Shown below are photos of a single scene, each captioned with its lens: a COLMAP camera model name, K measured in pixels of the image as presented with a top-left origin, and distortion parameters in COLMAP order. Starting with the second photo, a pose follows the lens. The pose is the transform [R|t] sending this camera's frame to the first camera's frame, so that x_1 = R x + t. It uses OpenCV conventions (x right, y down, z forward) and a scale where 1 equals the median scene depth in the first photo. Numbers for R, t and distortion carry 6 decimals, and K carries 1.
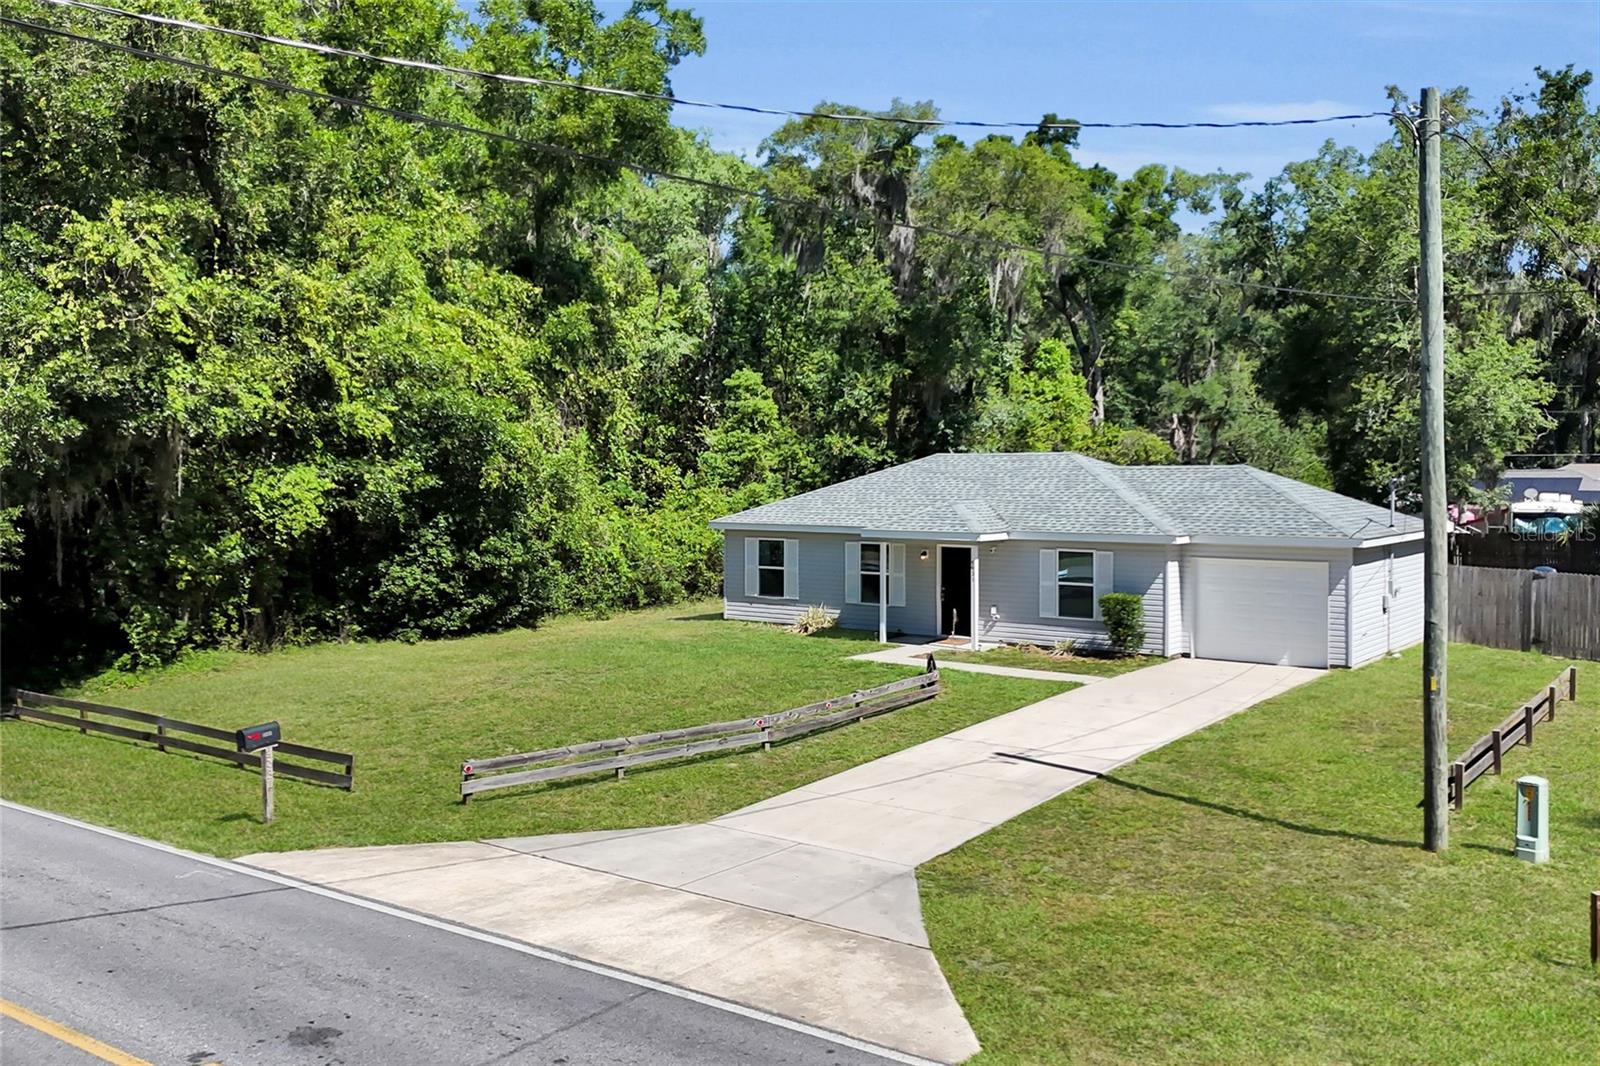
lens RADIAL K [[1373.4, 0, 824.0], [0, 1373.4, 529.3], [0, 0, 1]] dist [0.121310, -0.188270]
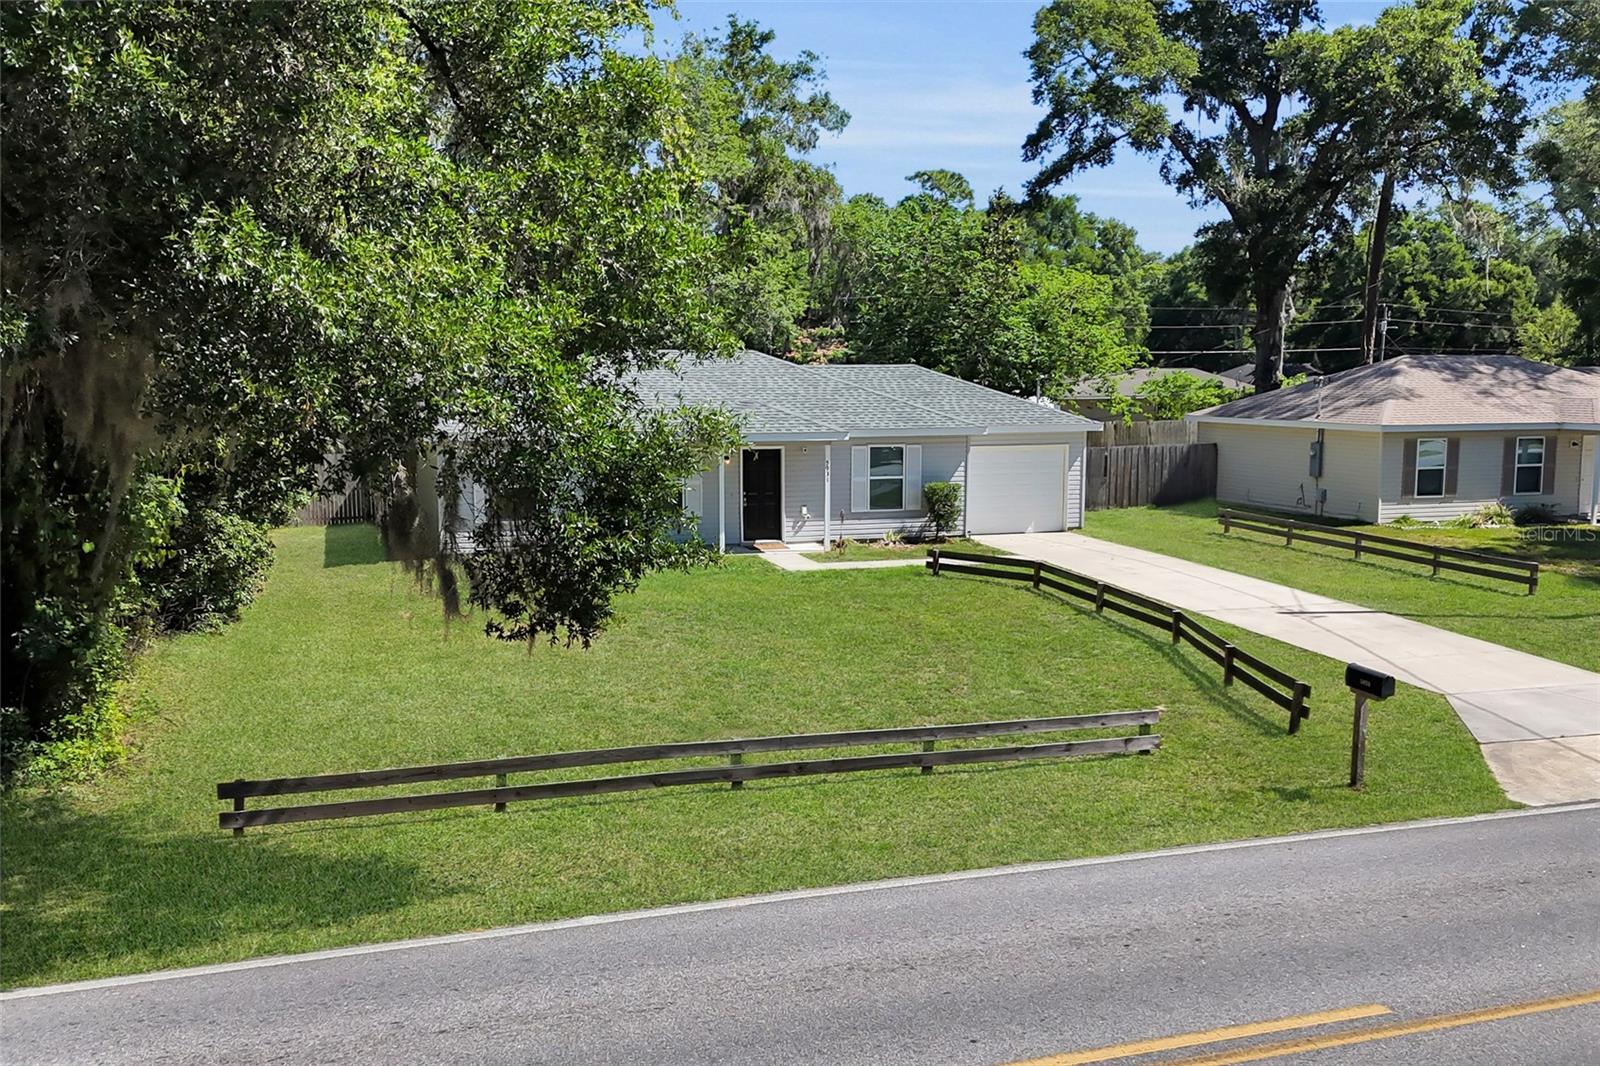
lens RADIAL K [[1373.4, 0, 824.0], [0, 1373.4, 529.3], [0, 0, 1]] dist [0.121310, -0.188270]
pose [[0.607576, -0.092476, 0.788859, -0.581687], [0.033860, 0.995312, 0.090599, -0.015105], [-0.793539, -0.028335, 0.607859, 0.344414]]
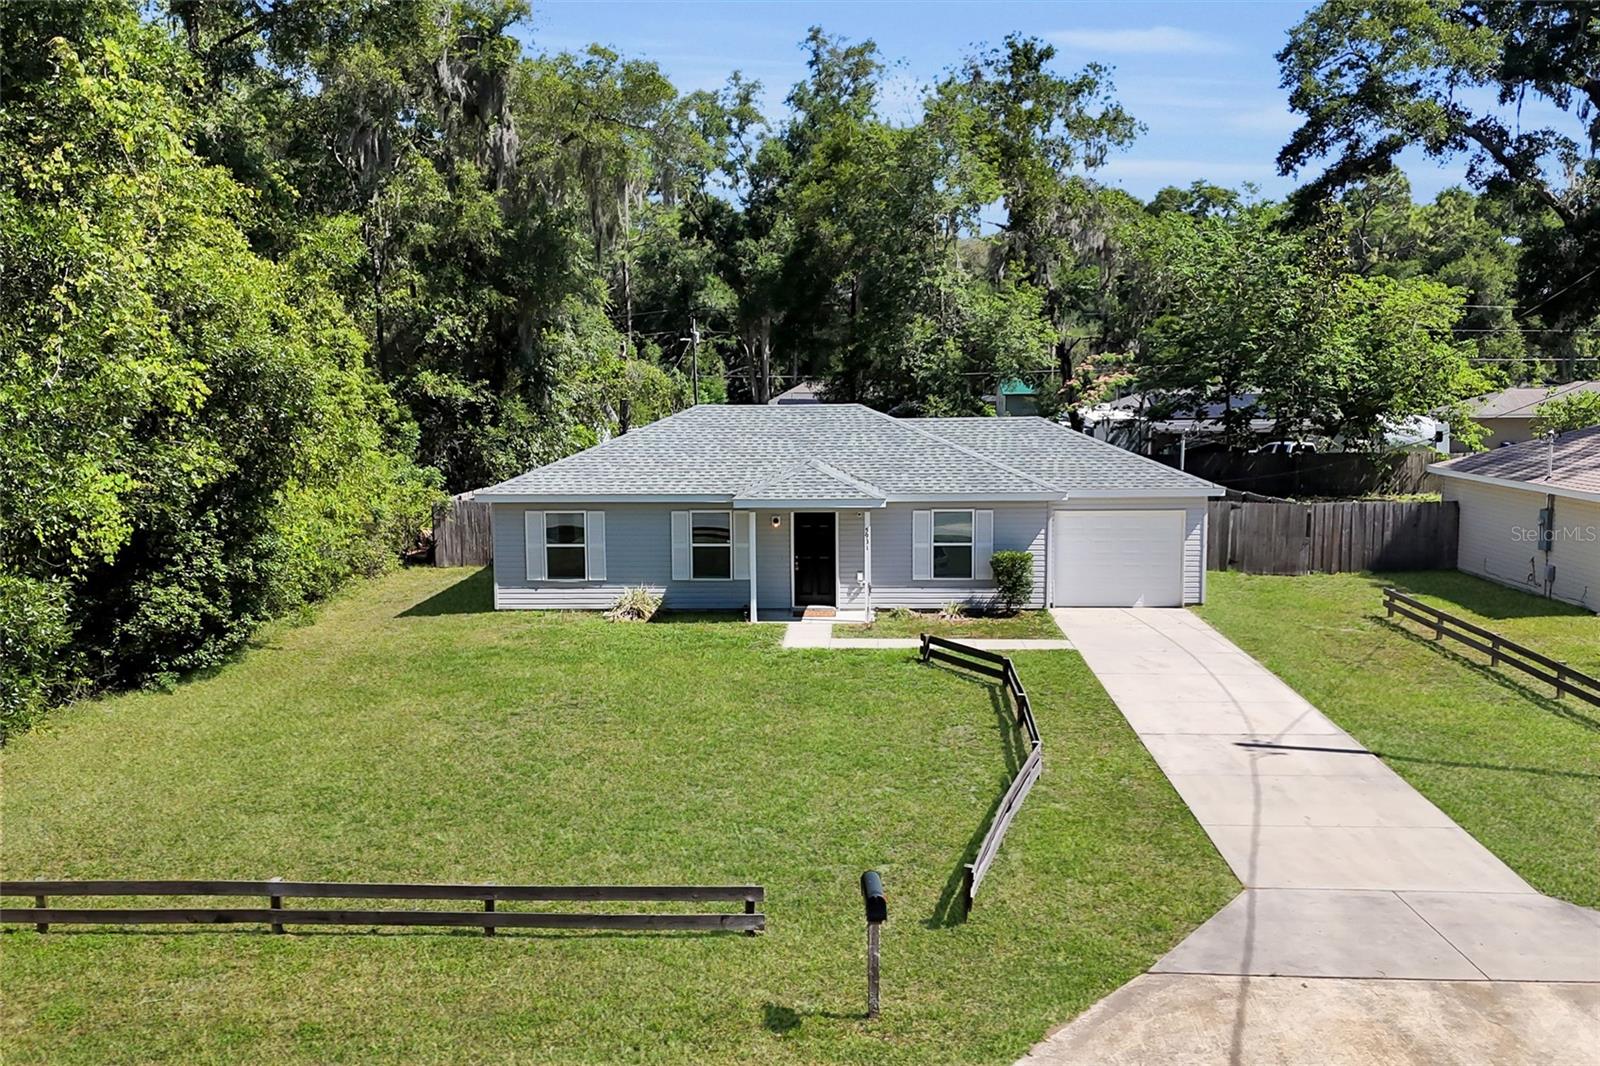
lens RADIAL K [[1373.4, 0, 824.0], [0, 1373.4, 529.3], [0, 0, 1]] dist [0.121310, -0.188270]
pose [[0.834113, -0.067575, 0.547439, -0.368506], [0.030444, 0.996595, 0.076631, -0.041582], [-0.550753, -0.047253, 0.833329, 0.204289]]
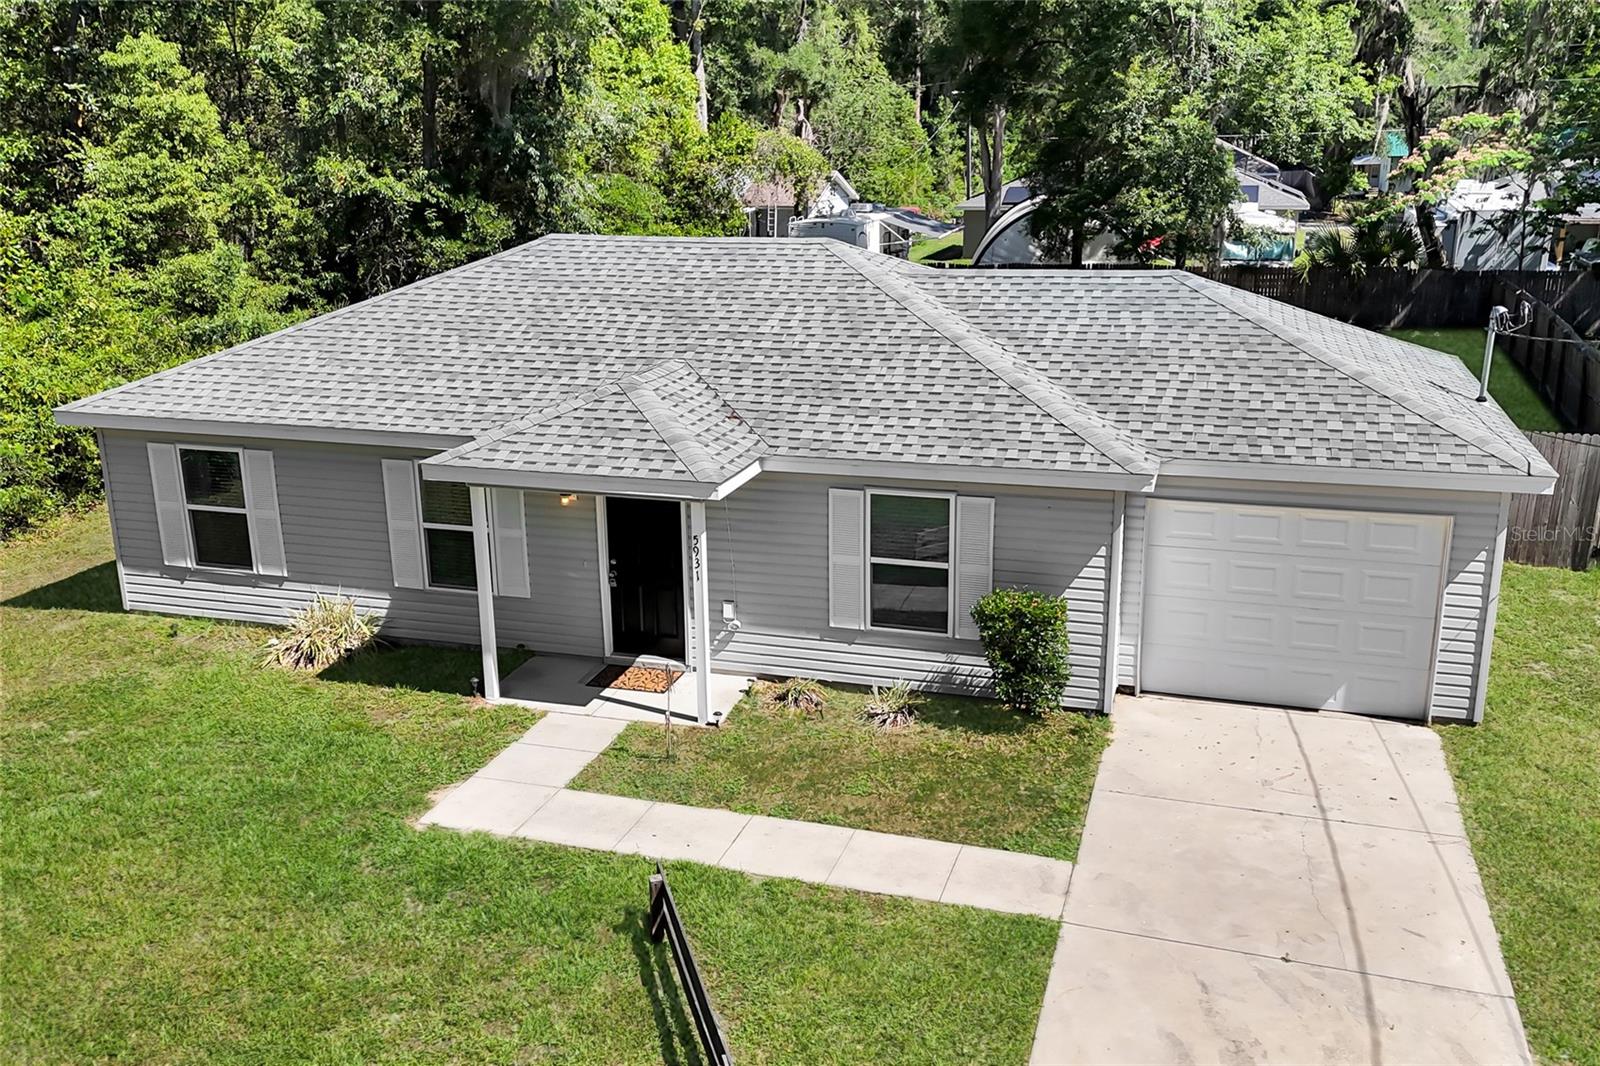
lens RADIAL K [[1393.3, 0, 800.0], [0, 1393.3, 533.0], [0, 0, 1]] dist [0.086033, -0.086673]
pose [[0.950950, -0.093136, 0.294990, 0.007315], [0.022304, 0.971761, 0.234911, -0.070504], [-0.308539, -0.216809, 0.926174, 0.495639]]
